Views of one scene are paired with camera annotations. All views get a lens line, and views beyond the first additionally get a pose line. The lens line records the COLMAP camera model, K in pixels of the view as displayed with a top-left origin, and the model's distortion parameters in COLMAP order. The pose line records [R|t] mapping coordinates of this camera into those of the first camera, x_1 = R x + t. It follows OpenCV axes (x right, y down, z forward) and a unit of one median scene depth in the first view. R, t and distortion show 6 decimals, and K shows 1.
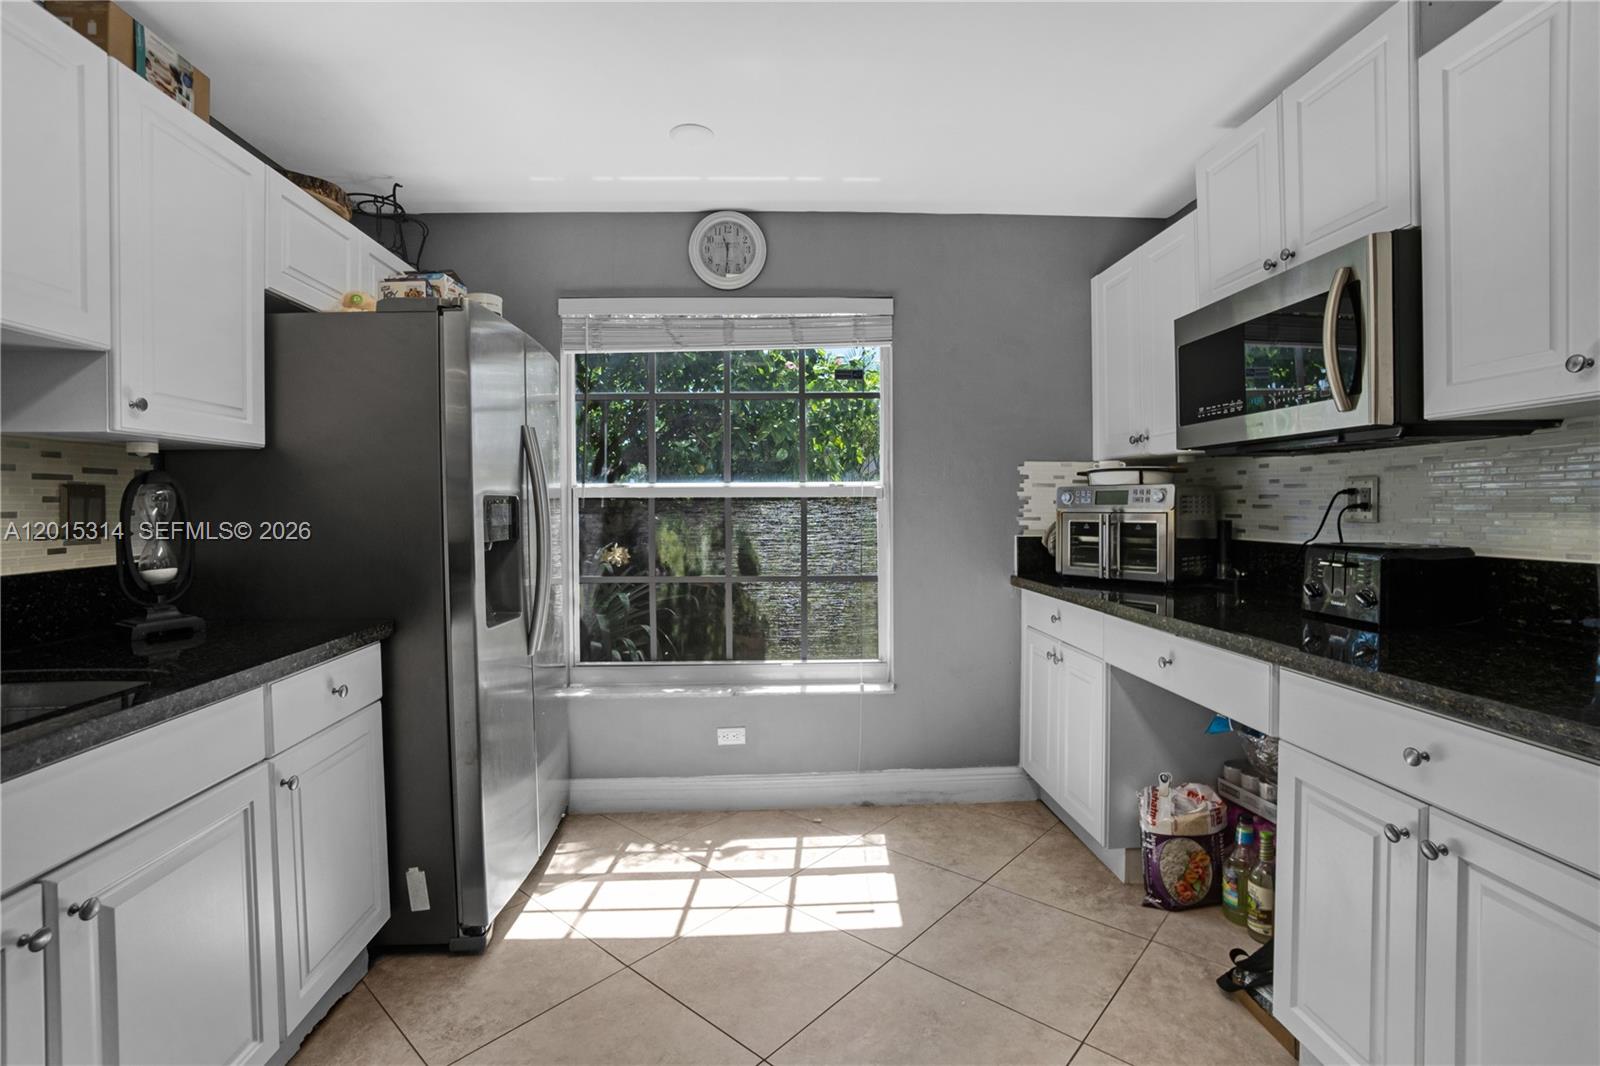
lens RADIAL K [[737.8, 0, 774.7], [0, 737.8, 520.3], [0, 0, 1]] dist [-0.050237, 0.013089]
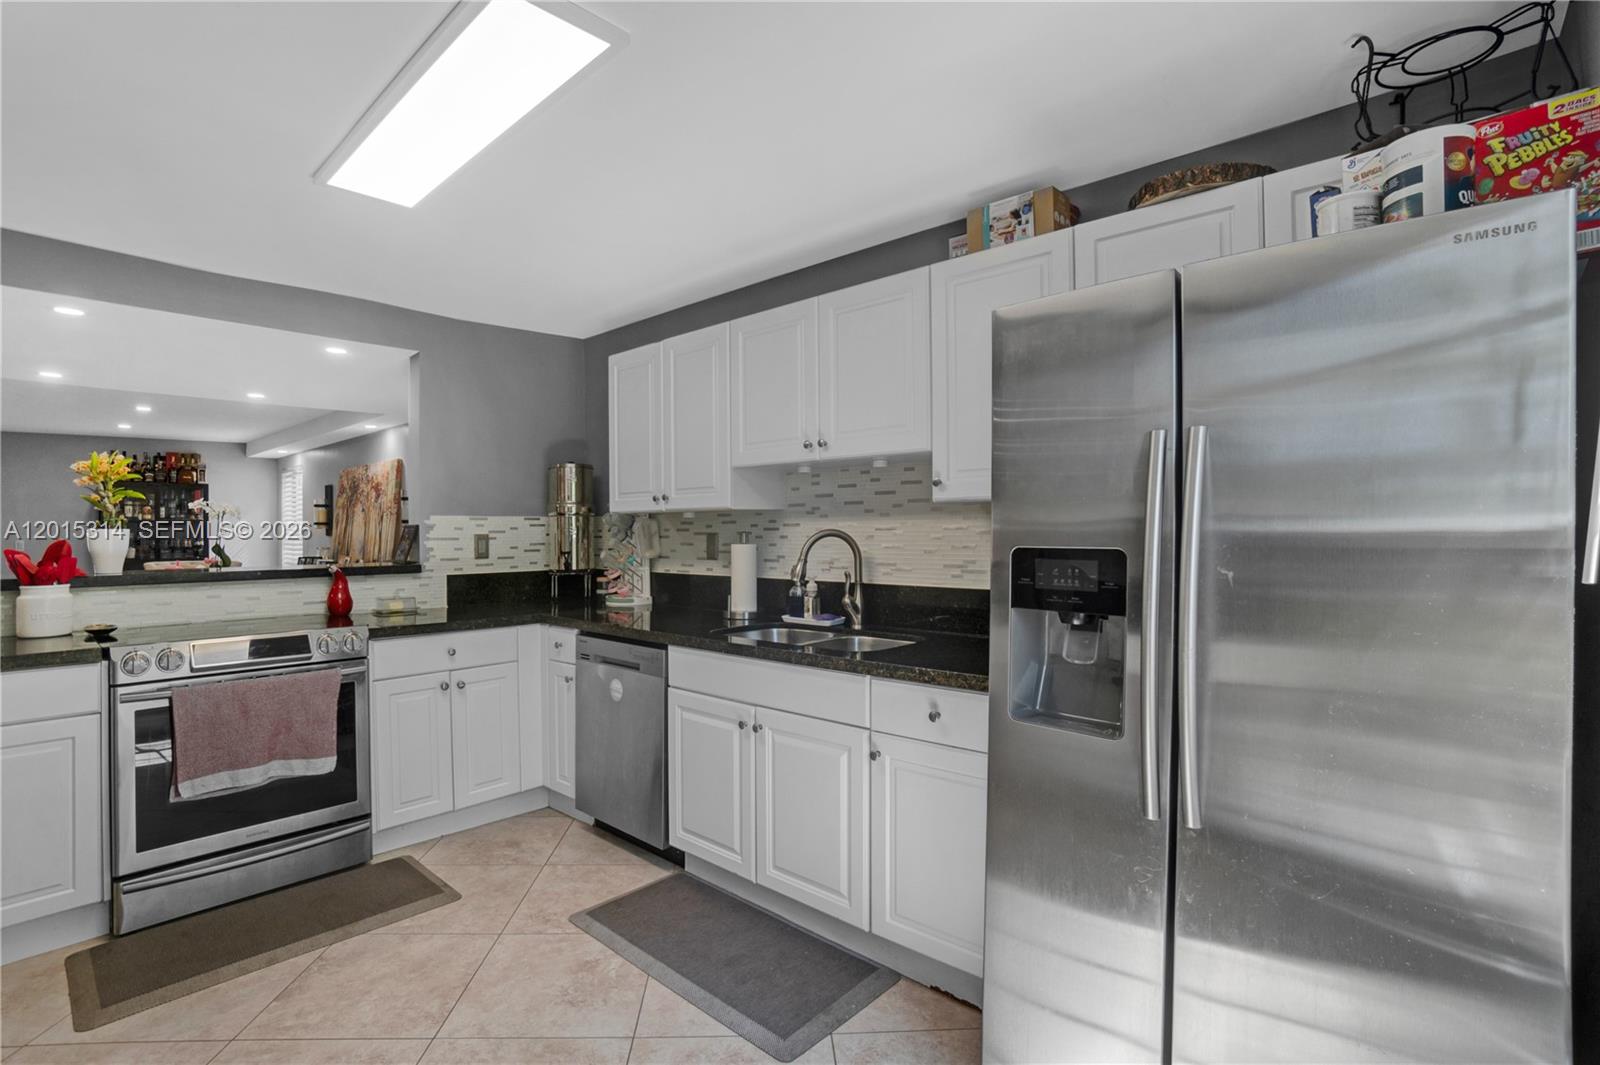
lens RADIAL K [[737.8, 0, 784.3], [0, 737.8, 527.1], [0, 0, 1]] dist [-0.050237, 0.013089]
pose [[-0.697473, 0.008681, -0.716558, 0.293877], [-0.004838, 0.999847, 0.016822, -0.061647], [0.716595, 0.015200, -0.697324, 1.209371]]
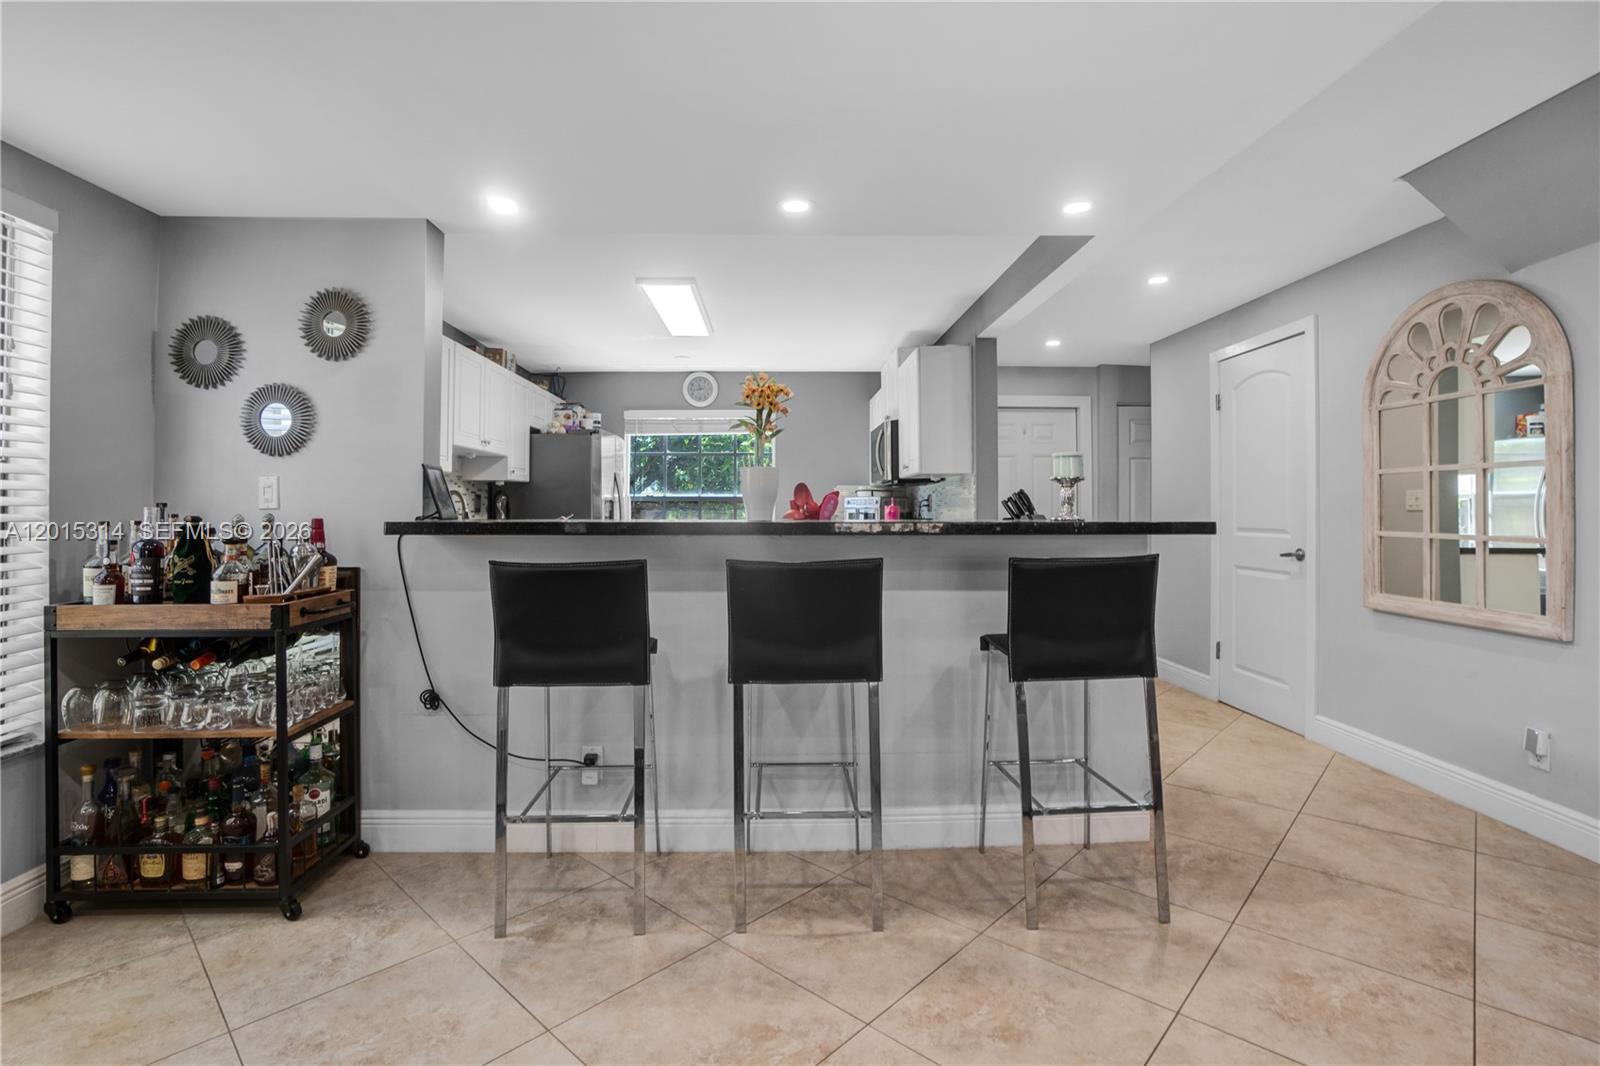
lens RADIAL K [[737.8, 0, 796.3], [0, 737.8, 519.8], [0, 0, 1]] dist [-0.050237, 0.013089]
pose [[0.999886, 0.003834, 0.014613, 0.250229], [-0.003782, 0.999987, -0.003542, 0.044567], [-0.014626, 0.003486, 0.999887, -1.571549]]
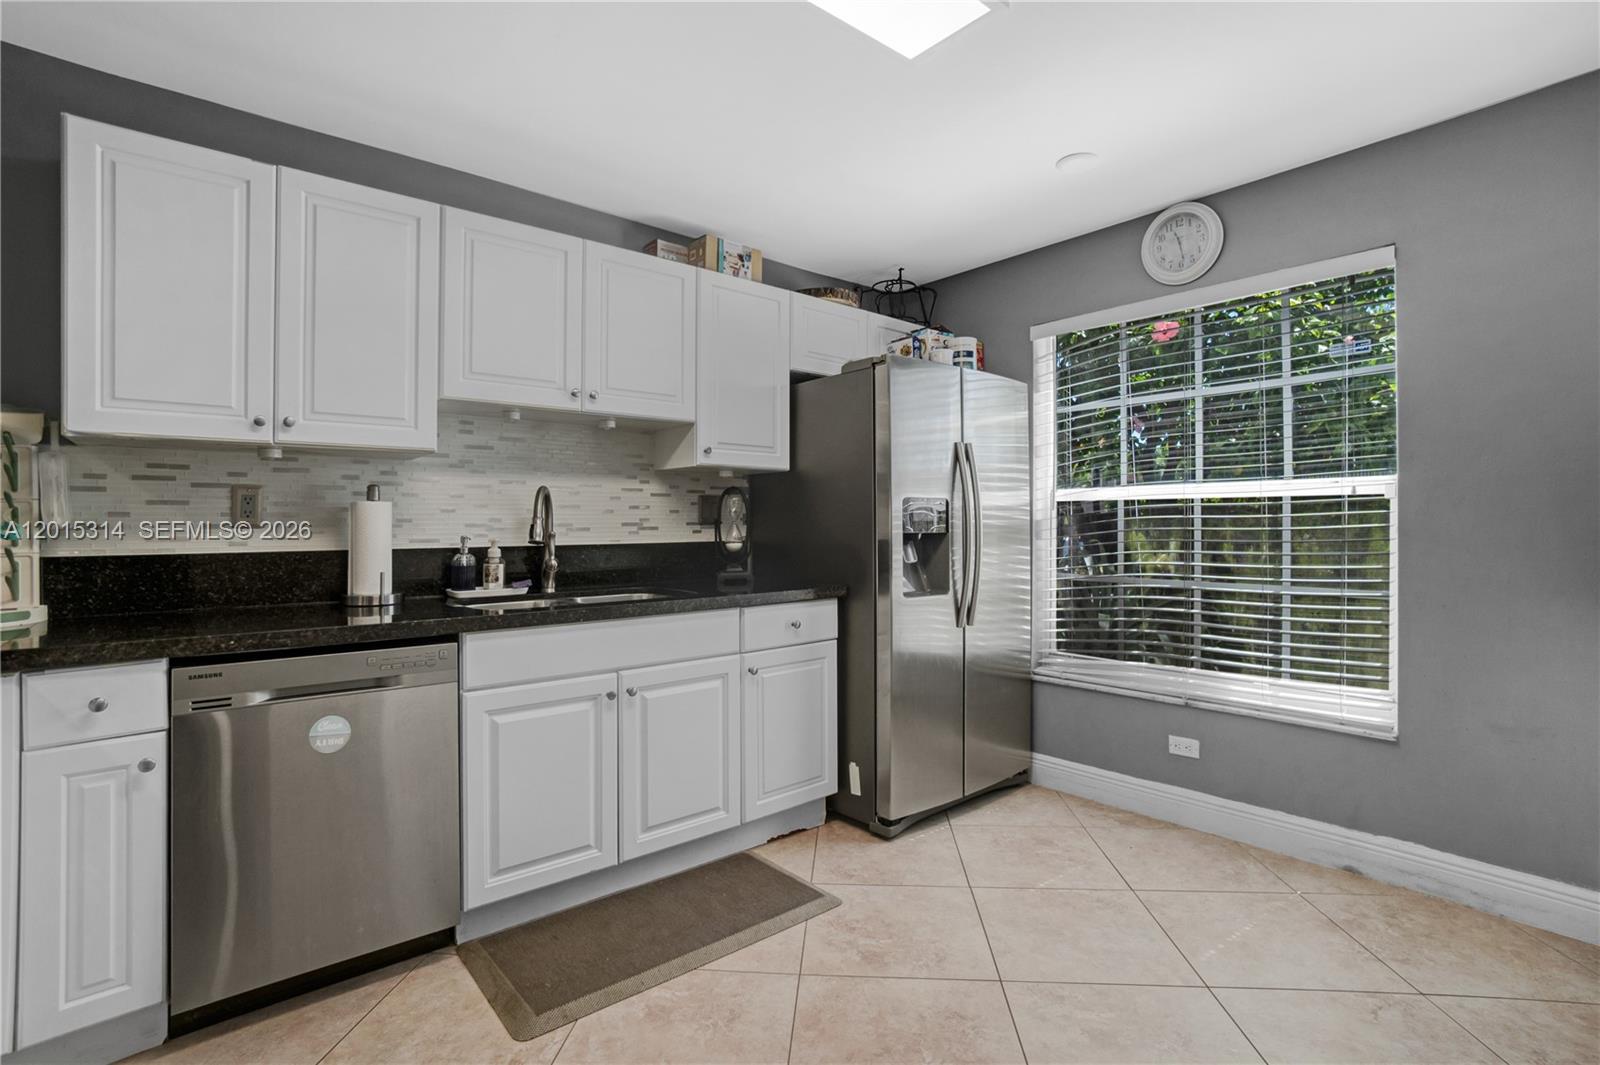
lens RADIAL K [[737.8, 0, 773.0], [0, 737.8, 522.7], [0, 0, 1]] dist [-0.050237, 0.013089]
pose [[0.599722, 0.003387, -0.800201, 0.472007], [-0.017696, 0.999803, -0.009030, 0.023892], [0.800013, 0.019576, 0.599664, 0.002709]]
